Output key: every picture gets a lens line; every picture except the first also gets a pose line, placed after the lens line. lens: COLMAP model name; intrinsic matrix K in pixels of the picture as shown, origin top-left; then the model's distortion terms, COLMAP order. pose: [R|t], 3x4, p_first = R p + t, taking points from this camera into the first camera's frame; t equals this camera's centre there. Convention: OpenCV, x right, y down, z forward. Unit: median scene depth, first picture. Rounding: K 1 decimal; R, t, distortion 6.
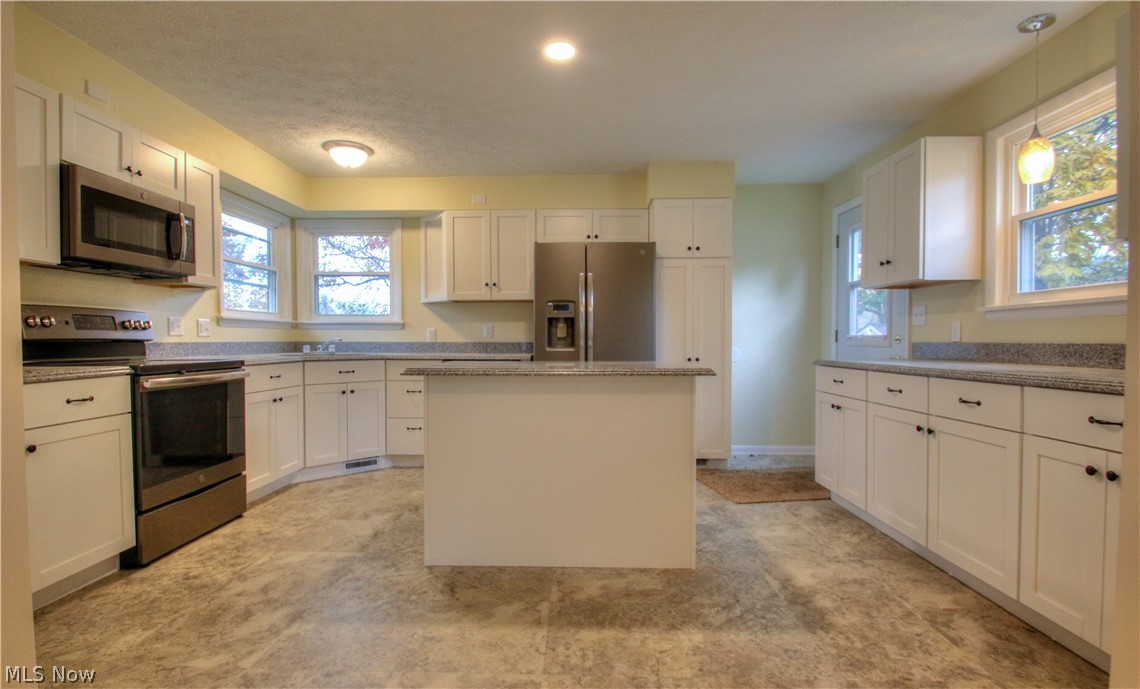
lens RADIAL K [[542.4, 0, 570.0], [0, 542.4, 344.5], [0, 0, 1]] dist [0.001077, -0.017595]
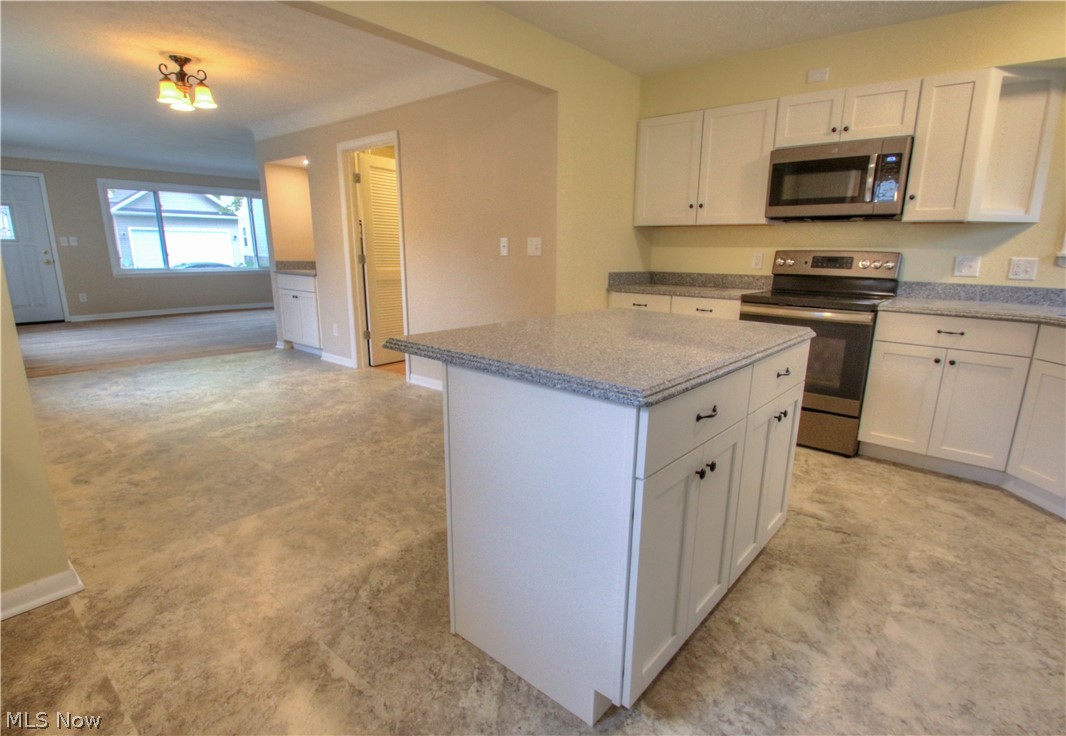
lens RADIAL K [[533.4, 0, 533.0], [0, 533.4, 368.0], [0, 0, 1]] dist [0.003385, -0.016040]
pose [[-0.649702, 0.157027, -0.743794, 0.487549], [-0.019109, 0.974751, 0.222478, -0.056434], [0.759949, 0.158758, -0.630296, 1.147310]]
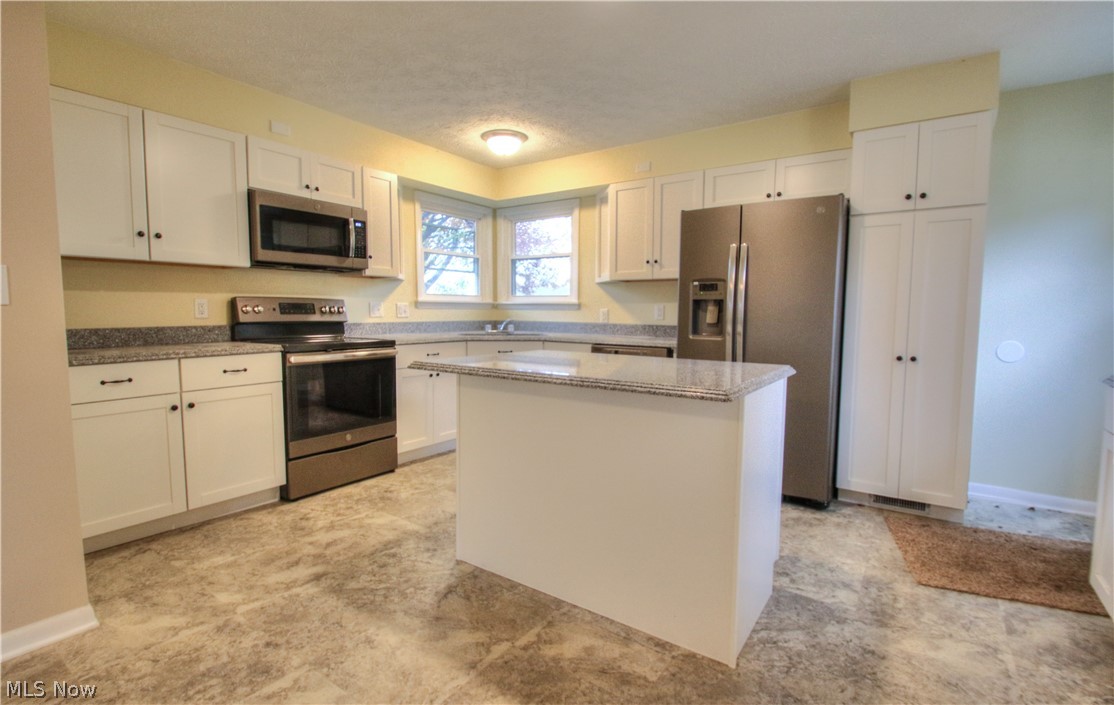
lens RADIAL K [[527.6, 0, 549.9], [0, 527.6, 346.8], [0, 0, 1]] dist [0.001012, -0.014964]
pose [[0.822316, 0.046327, -0.567141, 0.316335], [-0.012600, 0.997918, 0.063246, -0.032849], [0.568891, -0.044862, 0.821188, 0.255239]]
